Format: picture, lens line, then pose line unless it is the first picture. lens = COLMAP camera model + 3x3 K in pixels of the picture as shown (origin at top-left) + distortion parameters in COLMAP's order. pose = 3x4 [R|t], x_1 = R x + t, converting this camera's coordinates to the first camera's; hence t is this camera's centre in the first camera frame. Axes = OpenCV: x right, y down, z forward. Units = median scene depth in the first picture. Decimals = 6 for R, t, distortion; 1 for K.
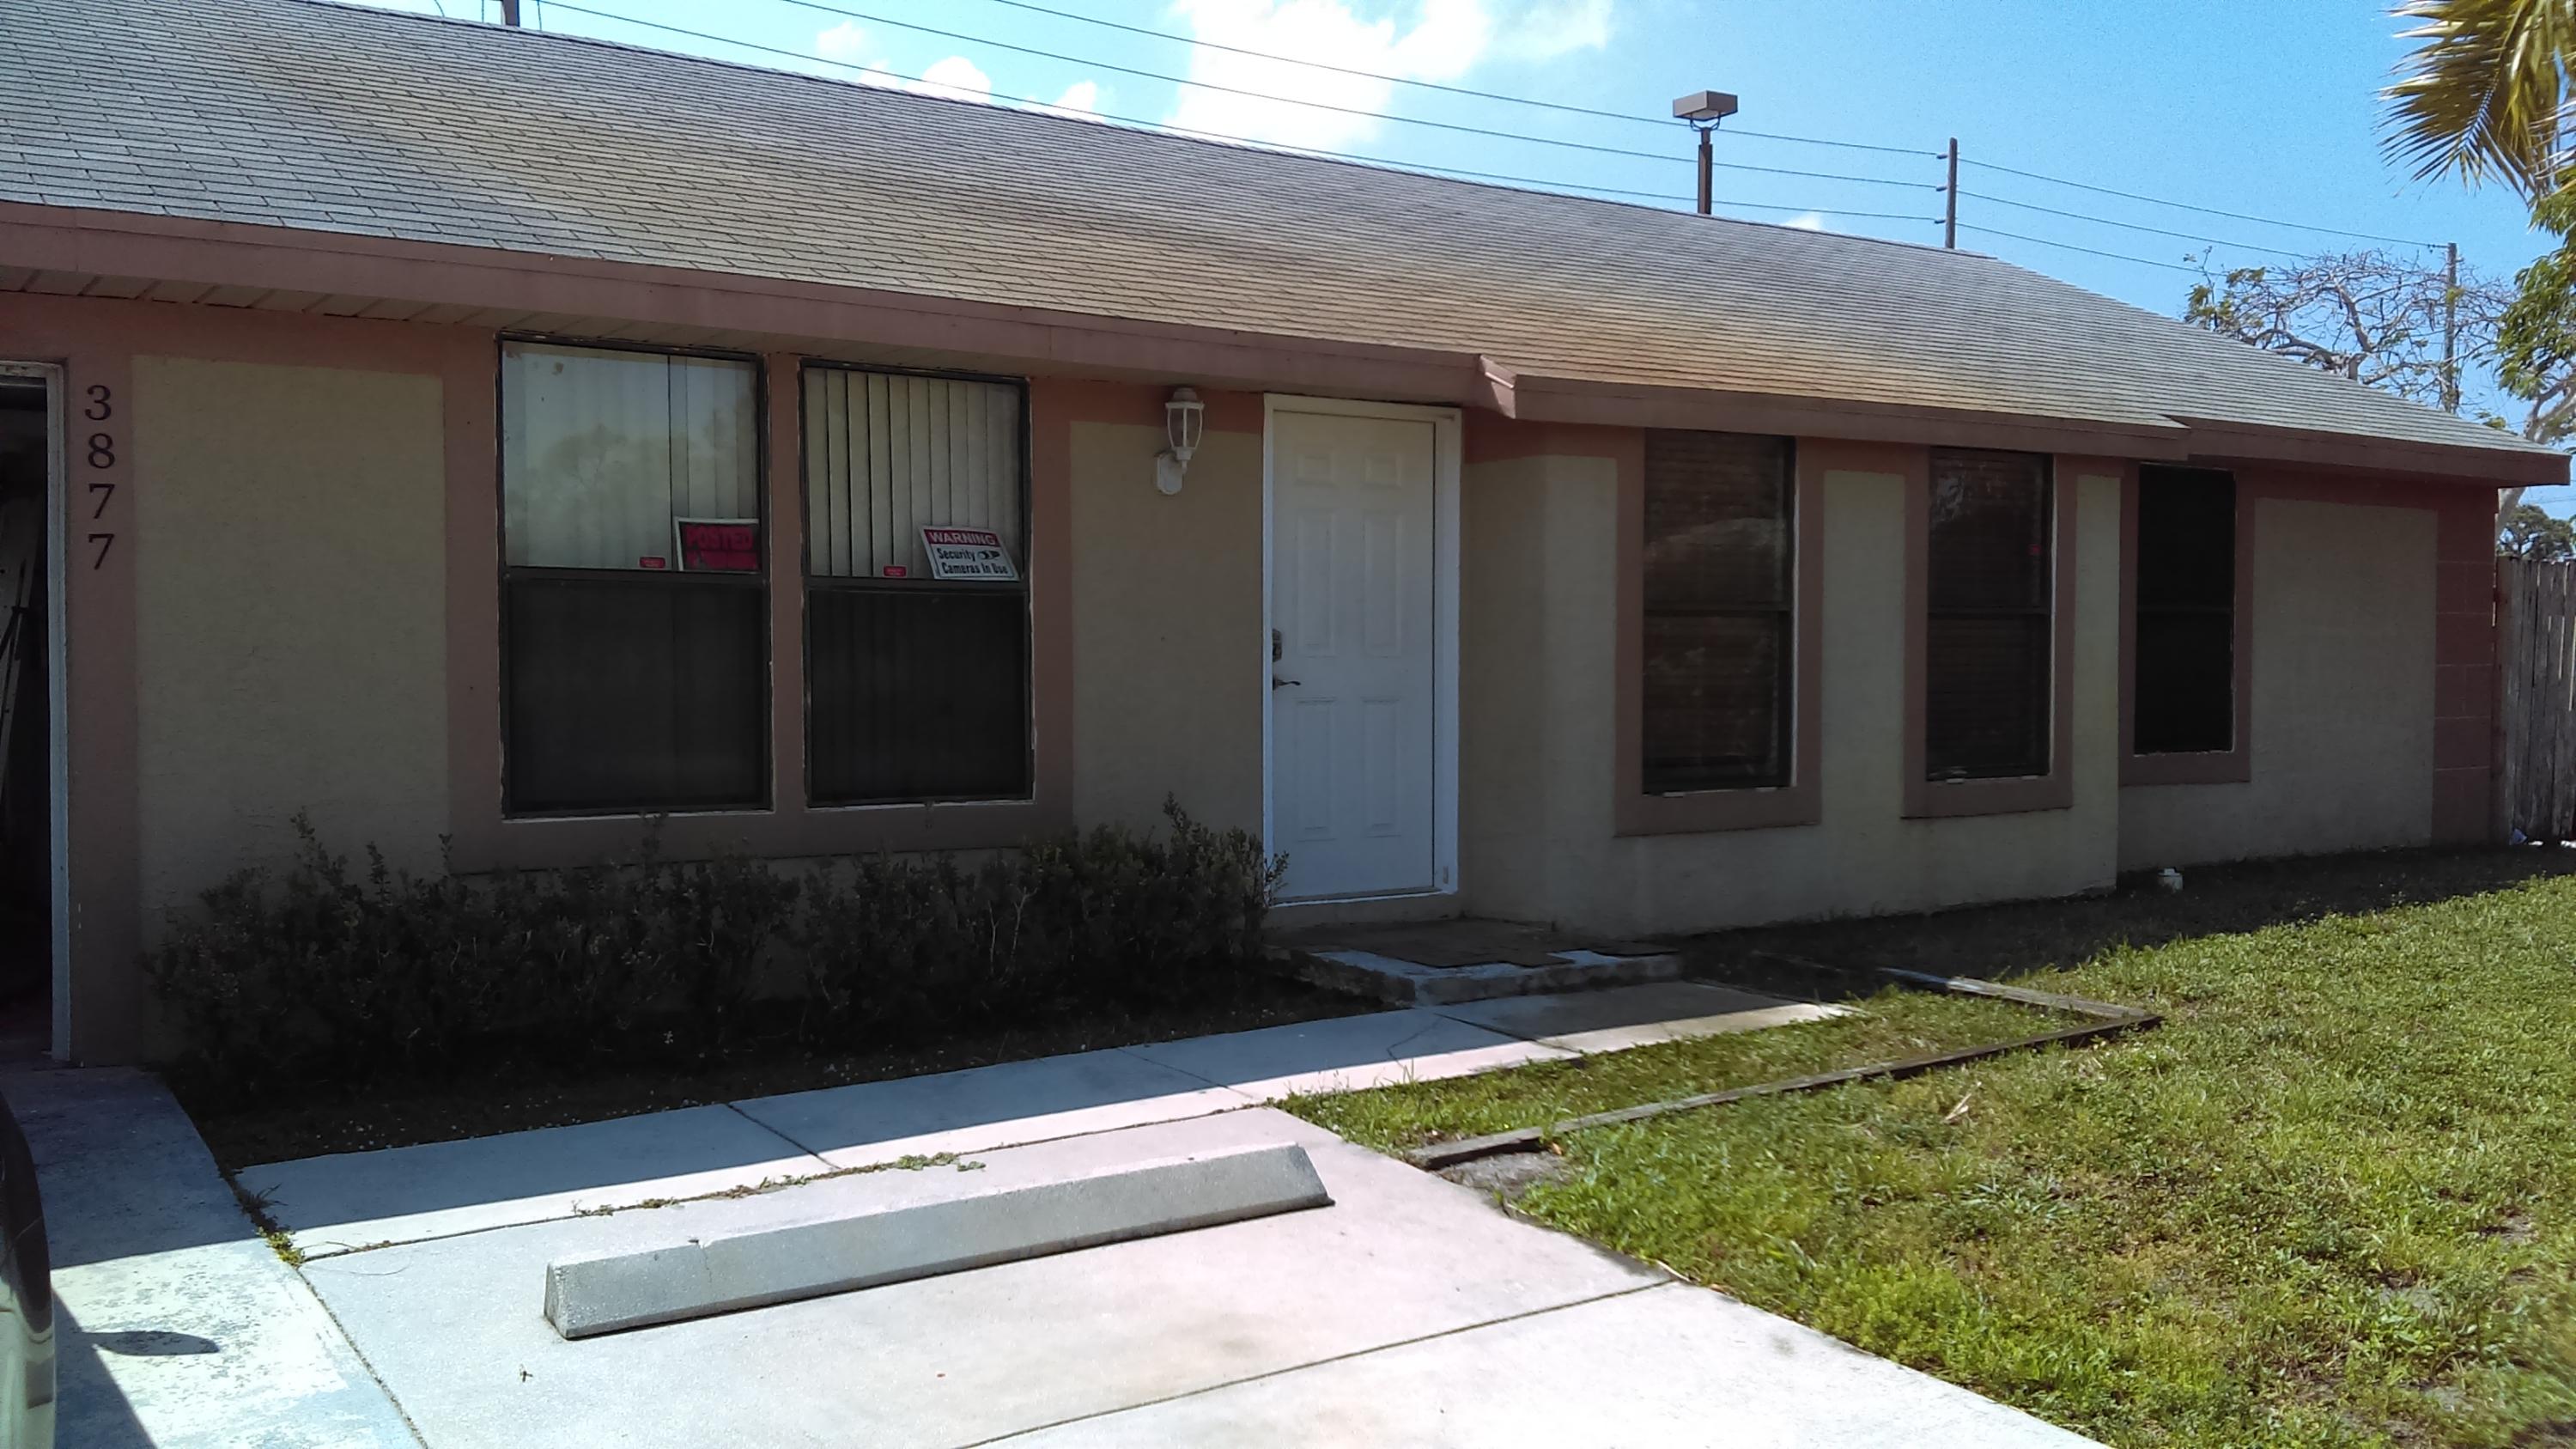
lens RADIAL K [[2278.9, 0, 1288.0], [0, 2278.9, 724.5], [0, 0, 1]] dist [0.150034, -0.355169]
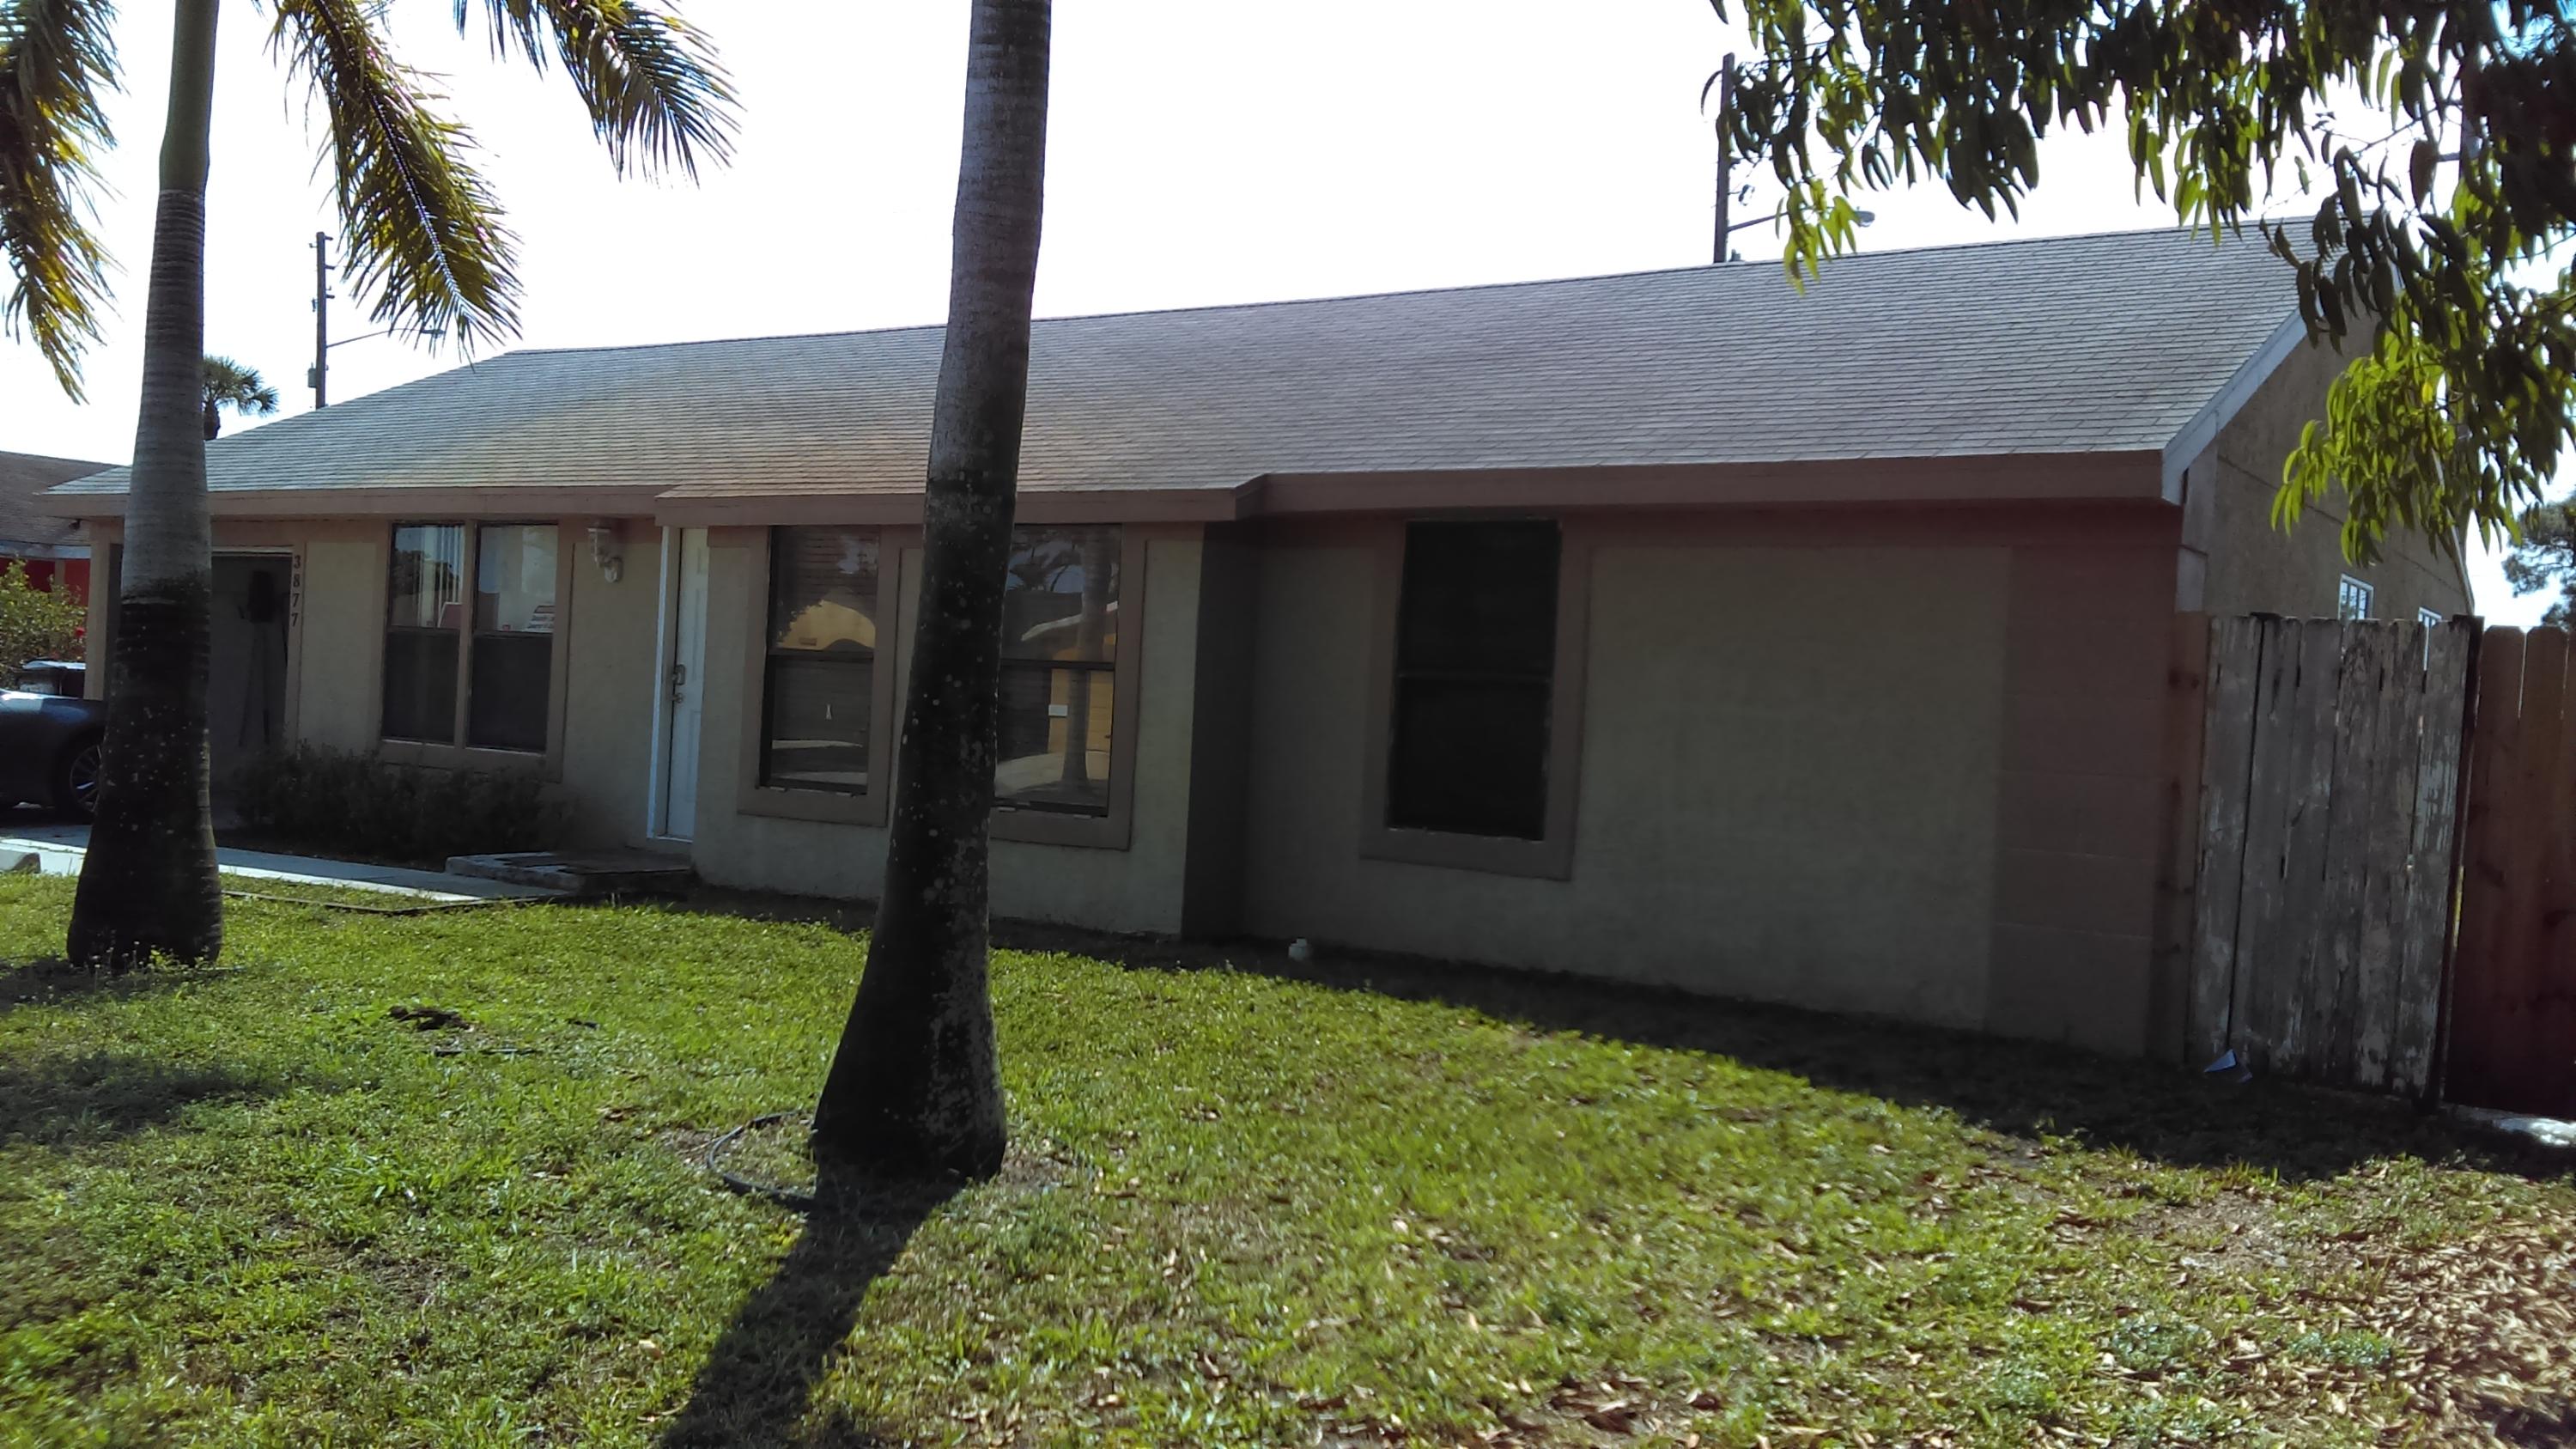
lens RADIAL K [[2278.9, 0, 1288.0], [0, 2278.9, 724.5], [0, 0, 1]] dist [0.150034, -0.355169]
pose [[0.323104, 0.031364, -0.945844, 1.752254], [-0.074739, 0.997175, 0.007535, -0.046716], [0.943408, 0.068257, 0.324535, 0.930819]]
